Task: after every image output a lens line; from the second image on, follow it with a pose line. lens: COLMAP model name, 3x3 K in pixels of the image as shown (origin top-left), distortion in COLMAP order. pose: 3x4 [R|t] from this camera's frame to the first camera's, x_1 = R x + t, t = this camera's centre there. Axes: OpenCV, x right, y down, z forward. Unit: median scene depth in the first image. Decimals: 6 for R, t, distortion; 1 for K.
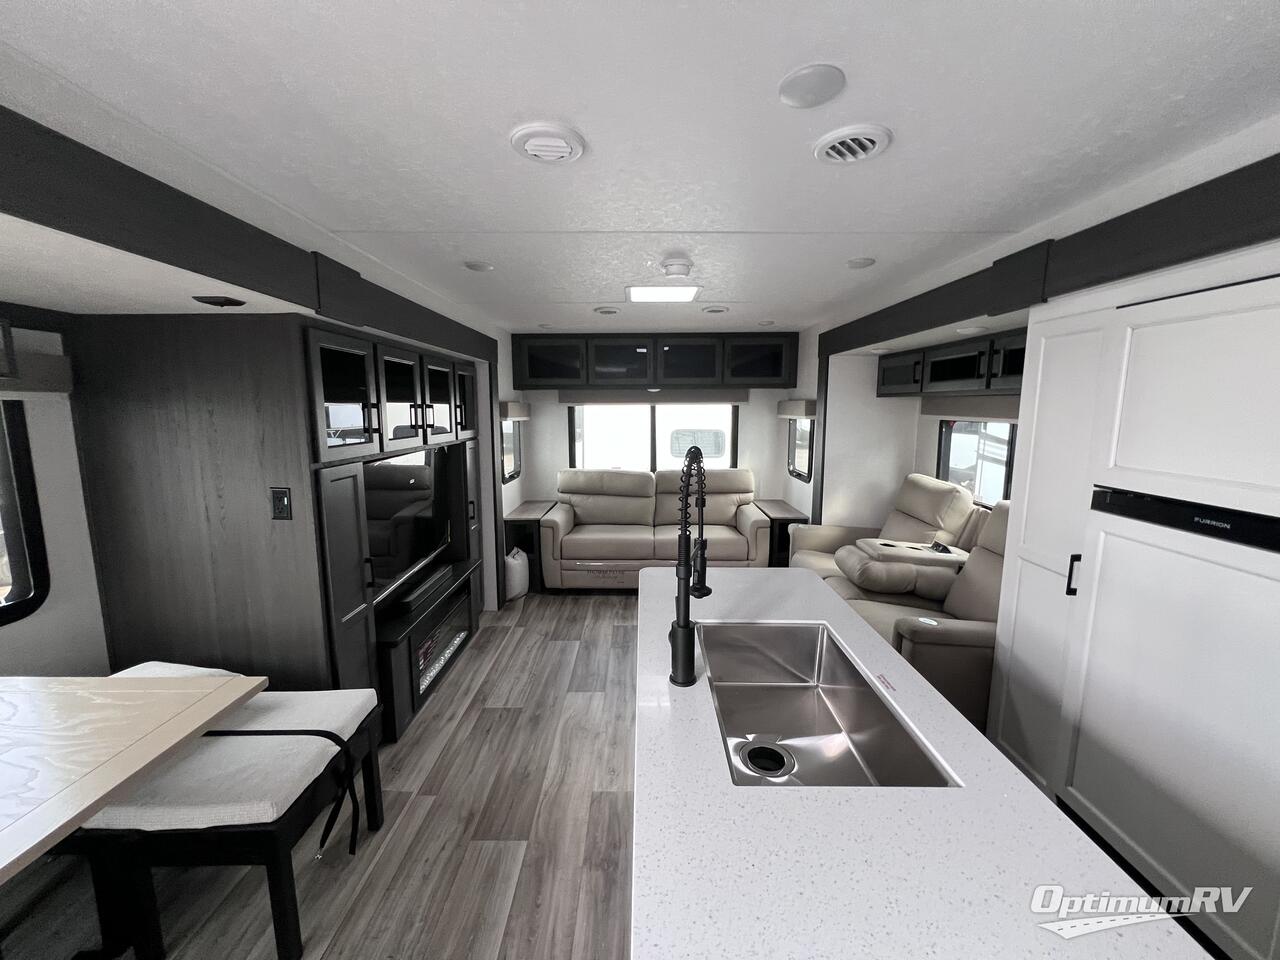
lens RADIAL K [[512.4, 0, 640.0], [0, 512.4, 480.0], [0, 0, 1]] dist [-0.001854, 0.000075]
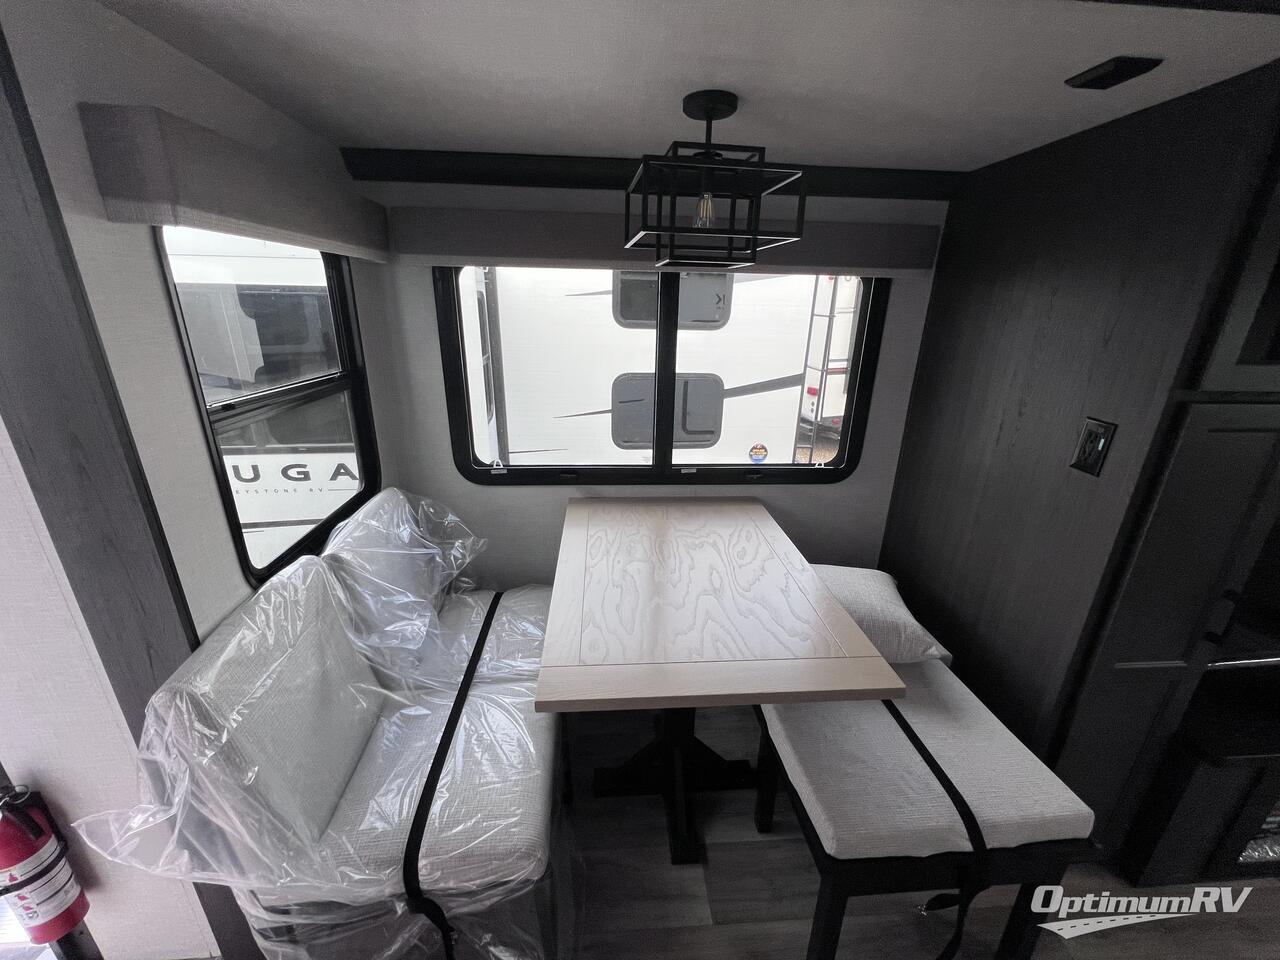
lens RADIAL K [[512.4, 0, 640.0], [0, 512.4, 480.0], [0, 0, 1]] dist [-0.001854, 0.000075]
pose [[0.064948, 0.332520, -0.940857, -0.147875], [-0.155883, 0.934654, 0.319567, -0.027381], [0.985638, 0.125909, 0.112538, 0.402684]]
